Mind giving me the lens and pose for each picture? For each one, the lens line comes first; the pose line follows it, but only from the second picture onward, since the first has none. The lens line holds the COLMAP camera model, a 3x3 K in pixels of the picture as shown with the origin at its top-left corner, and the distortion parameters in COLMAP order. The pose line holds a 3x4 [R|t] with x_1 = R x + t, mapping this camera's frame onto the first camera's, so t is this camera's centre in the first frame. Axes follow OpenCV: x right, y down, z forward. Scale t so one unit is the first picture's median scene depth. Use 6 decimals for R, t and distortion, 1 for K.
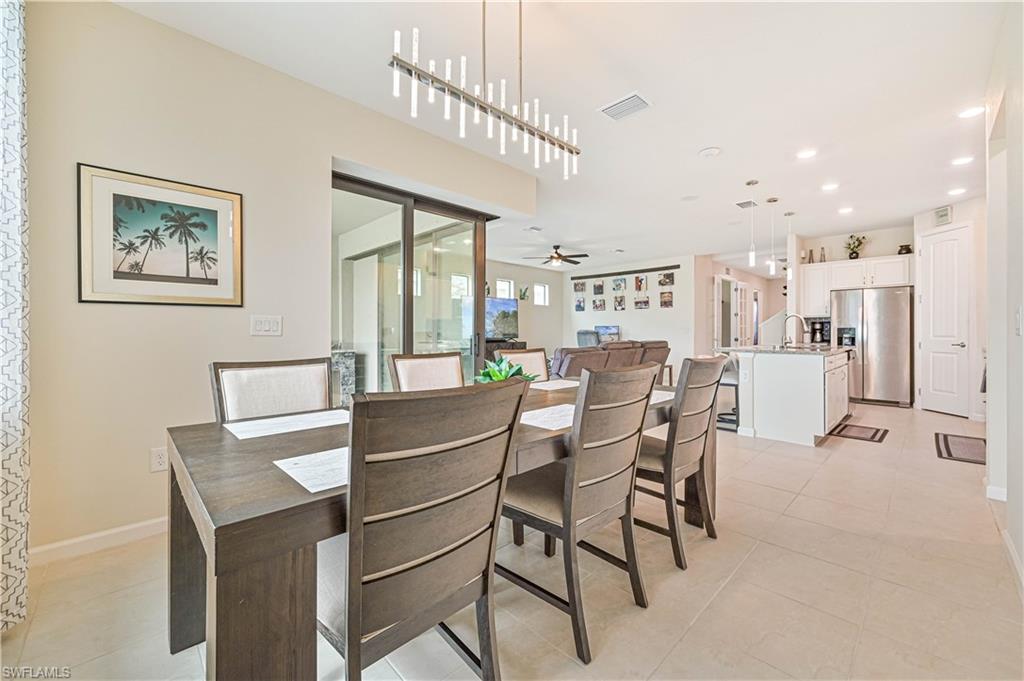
lens RADIAL K [[401.8, 0, 515.5], [0, 401.8, 331.5], [0, 0, 1]] dist [-0.003674, 0.000191]
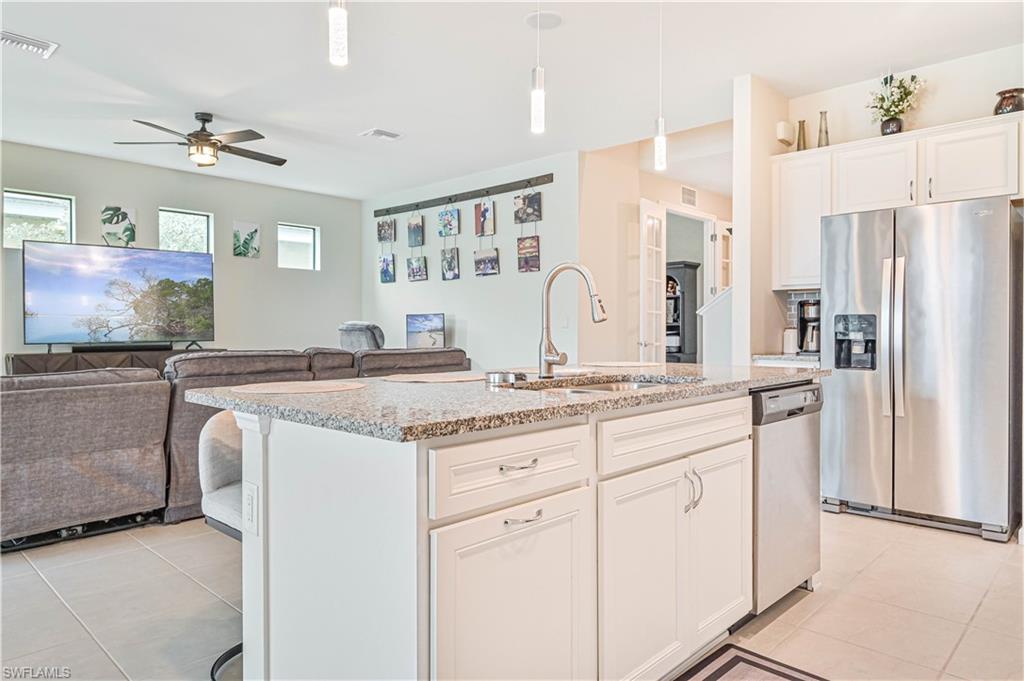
lens RADIAL K [[646.2, 0, 520.5], [0, 646.2, 336.2], [0, 0, 1]] dist [-0.003317, 0.006609]
pose [[0.999113, -0.001075, 0.042095, 0.325833], [0.000486, 0.999902, 0.014001, 0.001377], [-0.042106, -0.013968, 0.999016, 0.276977]]
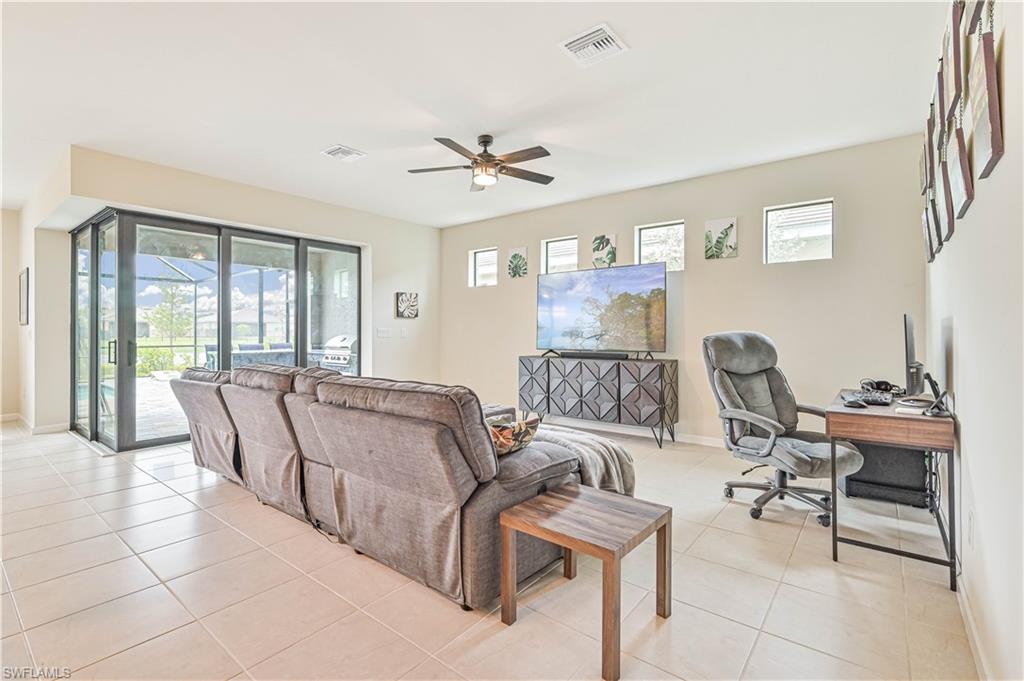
lens RADIAL K [[477.2, 0, 495.8], [0, 477.2, 324.7], [0, 0, 1]] dist [-0.002231, -0.000043]
pose [[0.124099, -0.022675, -0.992011, 0.502186], [-0.001607, 0.999733, -0.023052, -0.000830], [0.992269, 0.004455, 0.124029, 0.780201]]
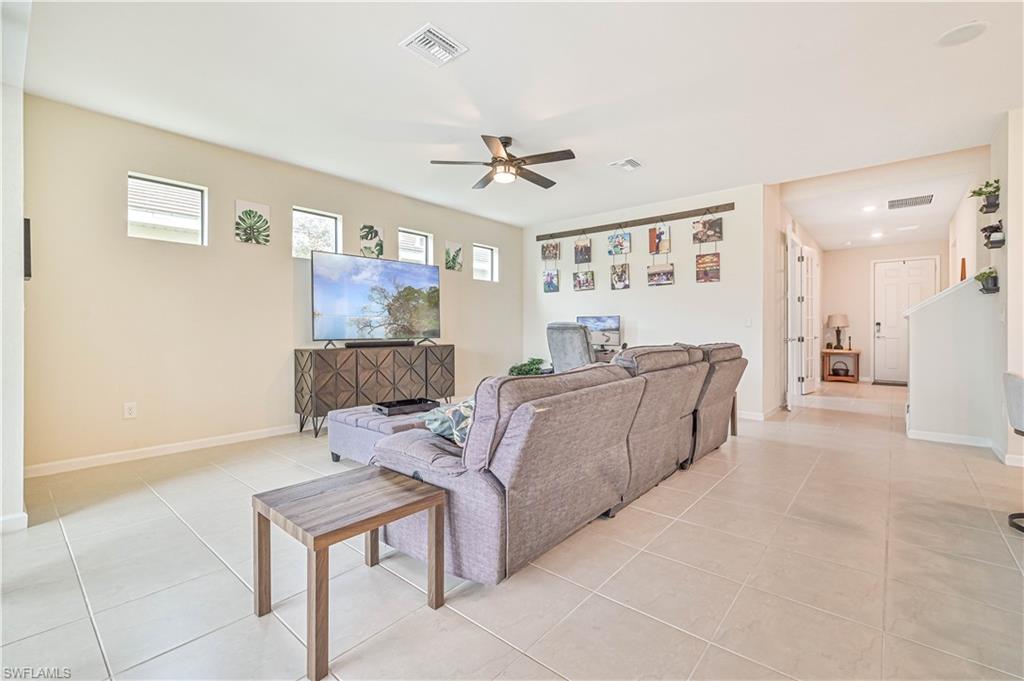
lens RADIAL K [[440.4, 0, 519.4], [0, 440.4, 329.1], [0, 0, 1]] dist [0.001436, 0.000071]
pose [[0.995238, -0.000416, 0.097473, 0.057207], [0.000499, 1.000000, -0.000827, 0.005213], [-0.097473, 0.000872, 0.995238, 0.409304]]
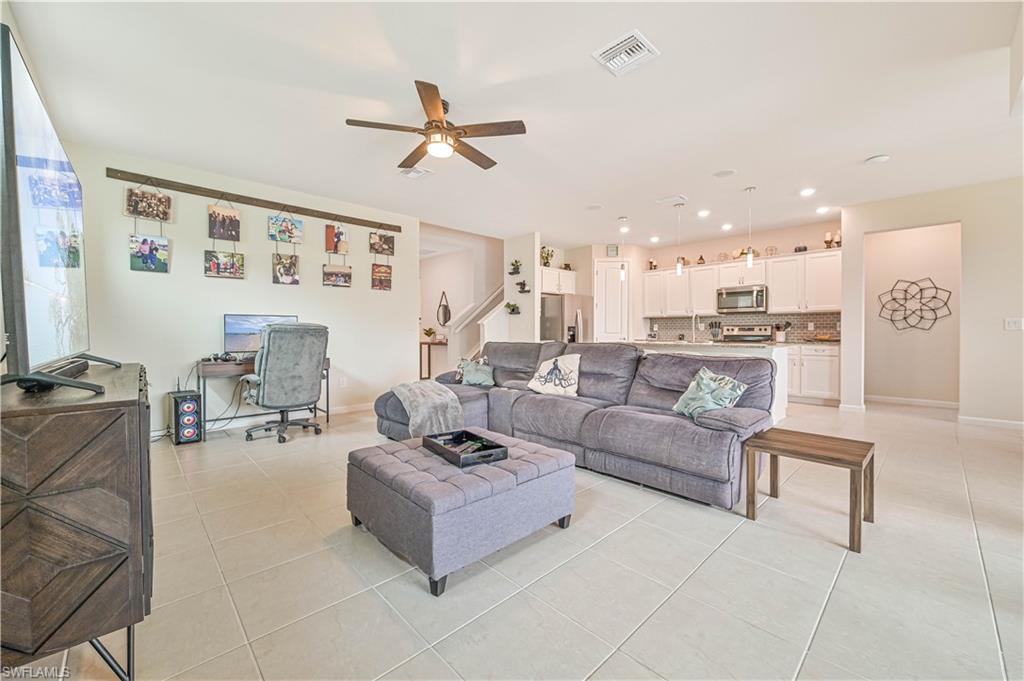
lens RADIAL K [[401.8, 0, 514.7], [0, 401.8, 334.2], [0, 0, 1]] dist [-0.003674, 0.000191]
pose [[0.013324, -0.006612, 0.999889, -0.233031], [-0.001255, 0.999977, 0.006629, 0.004294], [-0.999910, -0.001343, 0.013316, 0.761487]]
